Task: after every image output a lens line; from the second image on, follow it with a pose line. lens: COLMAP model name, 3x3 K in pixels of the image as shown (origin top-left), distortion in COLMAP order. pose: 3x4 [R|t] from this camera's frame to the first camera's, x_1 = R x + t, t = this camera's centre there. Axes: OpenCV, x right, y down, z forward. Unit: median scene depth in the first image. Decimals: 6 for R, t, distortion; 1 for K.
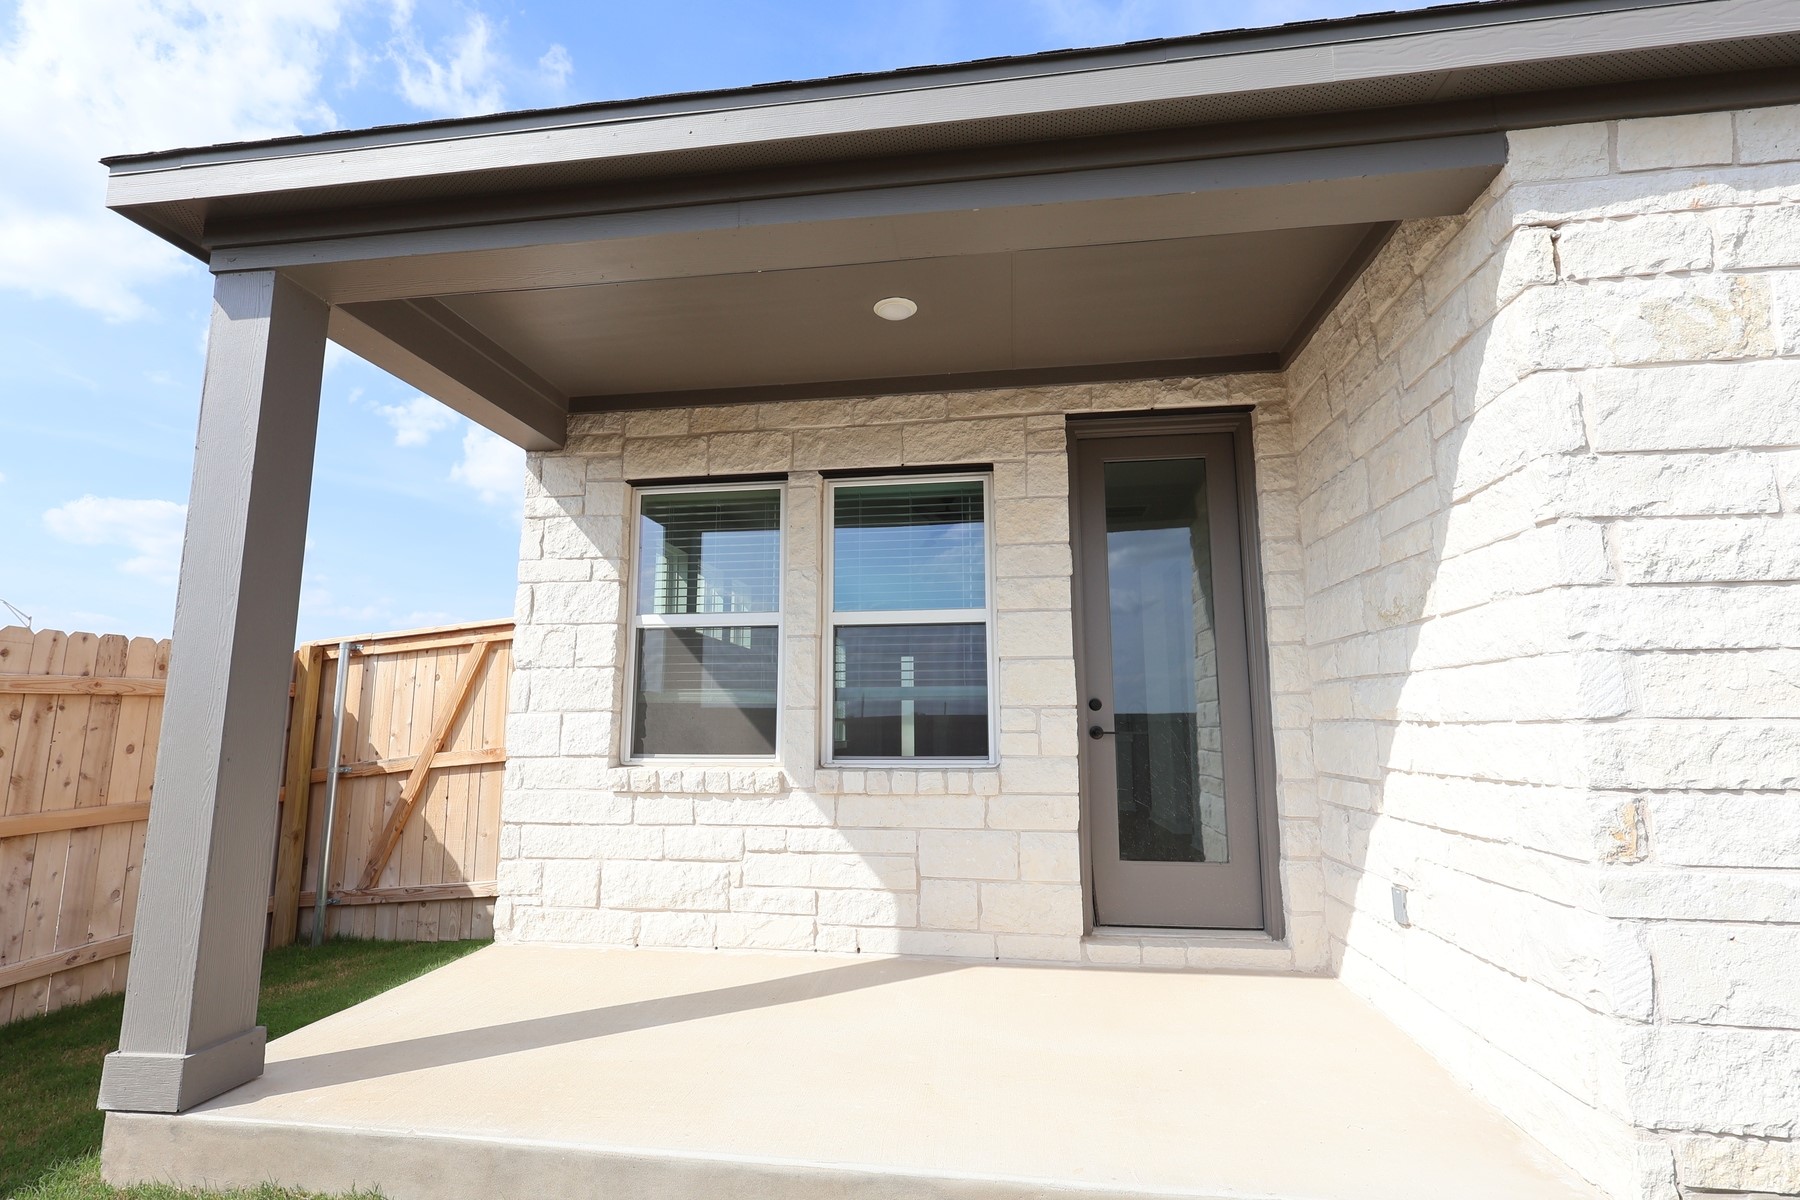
lens RADIAL K [[833.8, 0, 900.0], [0, 833.8, 600.0], [0, 0, 1]] dist [0.002322, 0.000044]
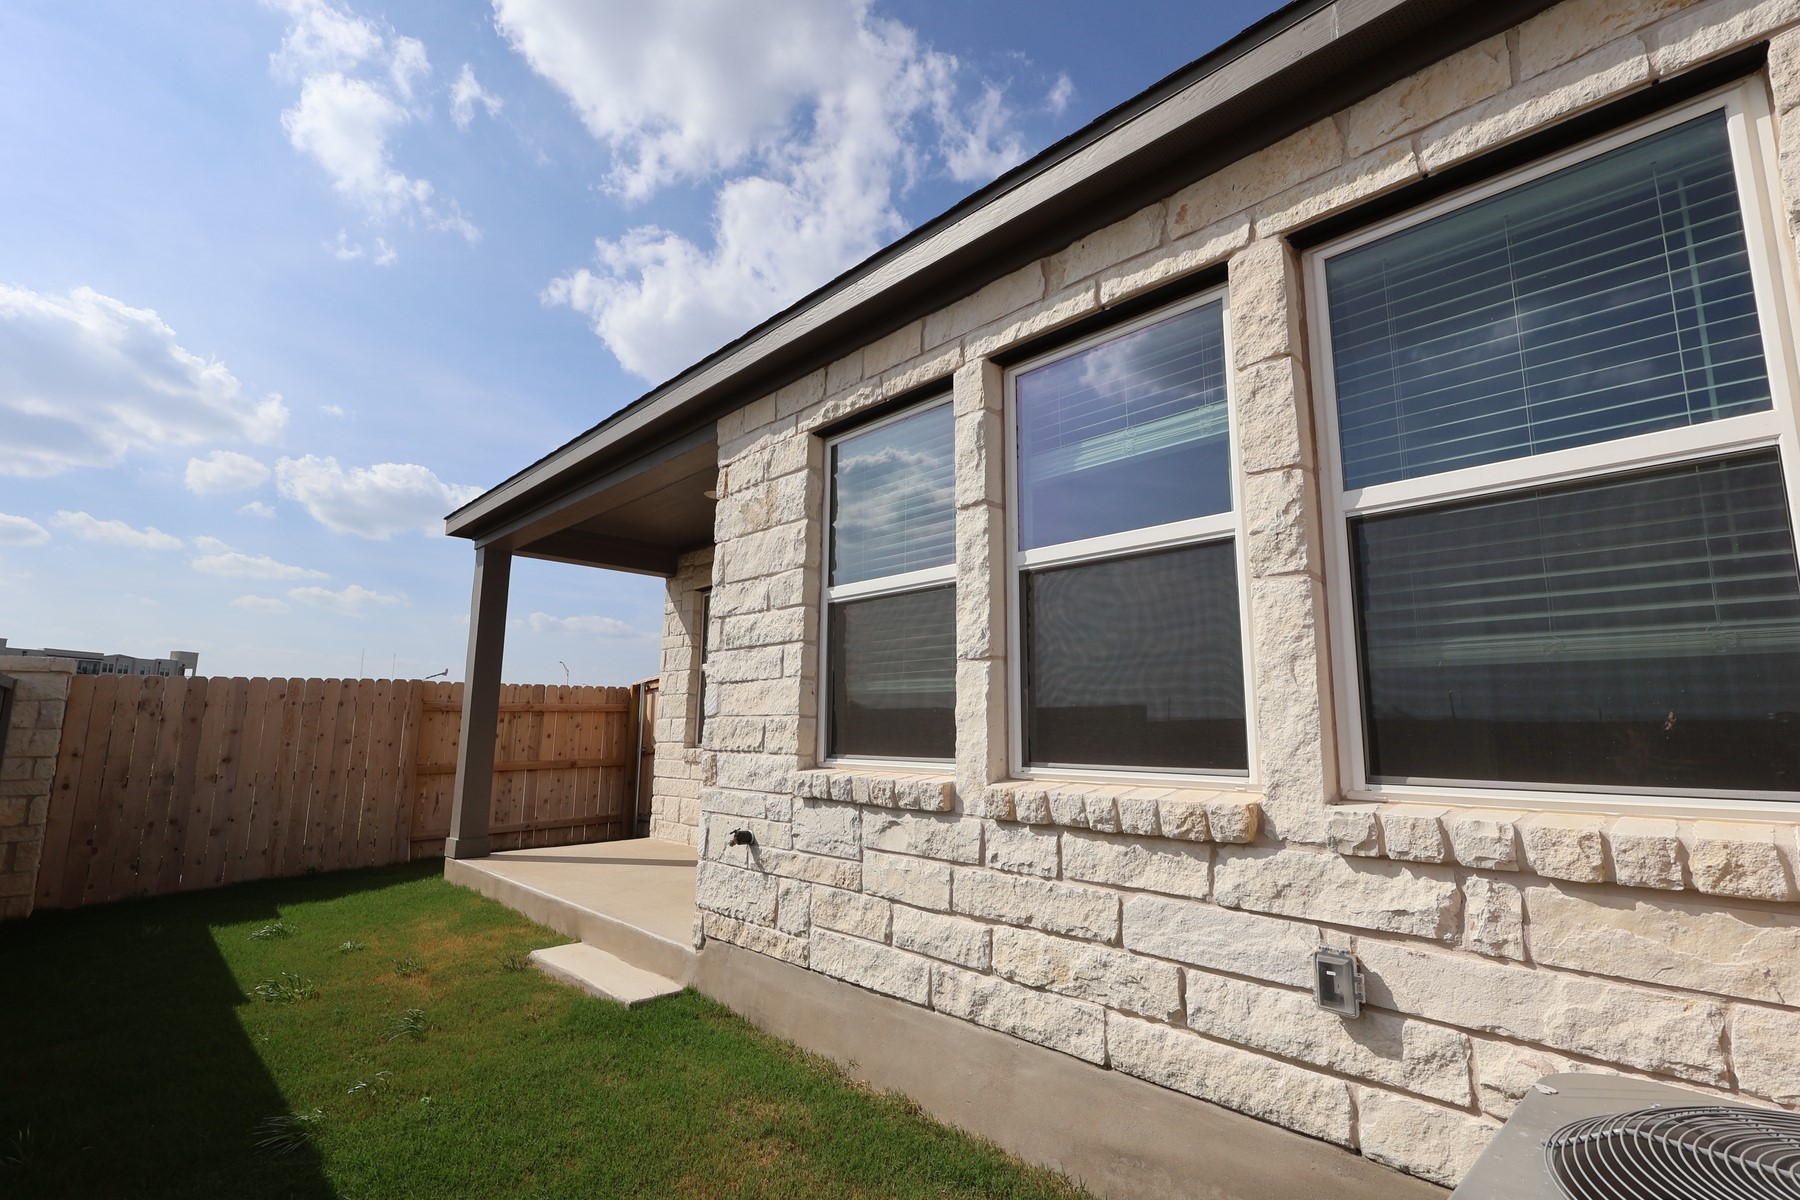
lens RADIAL K [[833.8, 0, 900.0], [0, 833.8, 600.0], [0, 0, 1]] dist [0.002322, 0.000044]
pose [[0.785353, -0.090517, -0.612395, 1.277426], [0.081525, 0.995759, -0.042631, -0.009416], [0.613656, -0.016445, 0.789402, -0.172620]]
